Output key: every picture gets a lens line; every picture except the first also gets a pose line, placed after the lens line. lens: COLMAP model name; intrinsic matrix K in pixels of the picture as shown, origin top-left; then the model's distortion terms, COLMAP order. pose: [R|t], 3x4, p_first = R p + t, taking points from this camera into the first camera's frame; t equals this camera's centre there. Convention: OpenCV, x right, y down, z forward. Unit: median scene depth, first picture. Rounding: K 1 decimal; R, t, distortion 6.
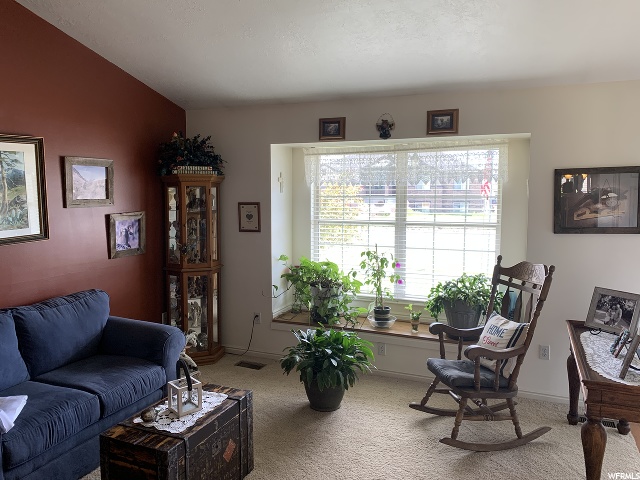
lens RADIAL K [[495.9, 0, 320.0], [0, 495.9, 240.0], [0, 0, 1]] dist [0.085034, -0.002534]
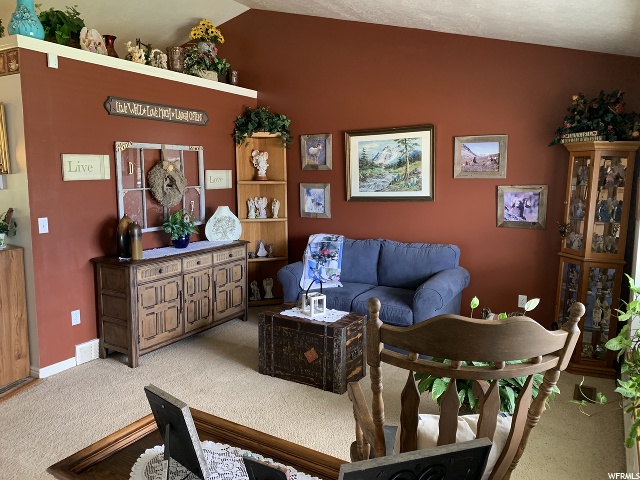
lens RADIAL K [[495.9, 0, 320.0], [0, 495.9, 240.0], [0, 0, 1]] dist [0.085034, -0.002534]
pose [[-0.098814, 0.142478, -0.984853, 0.768304], [-0.102426, 0.982984, 0.152484, -0.066344], [0.989821, 0.115942, -0.082540, 0.777150]]
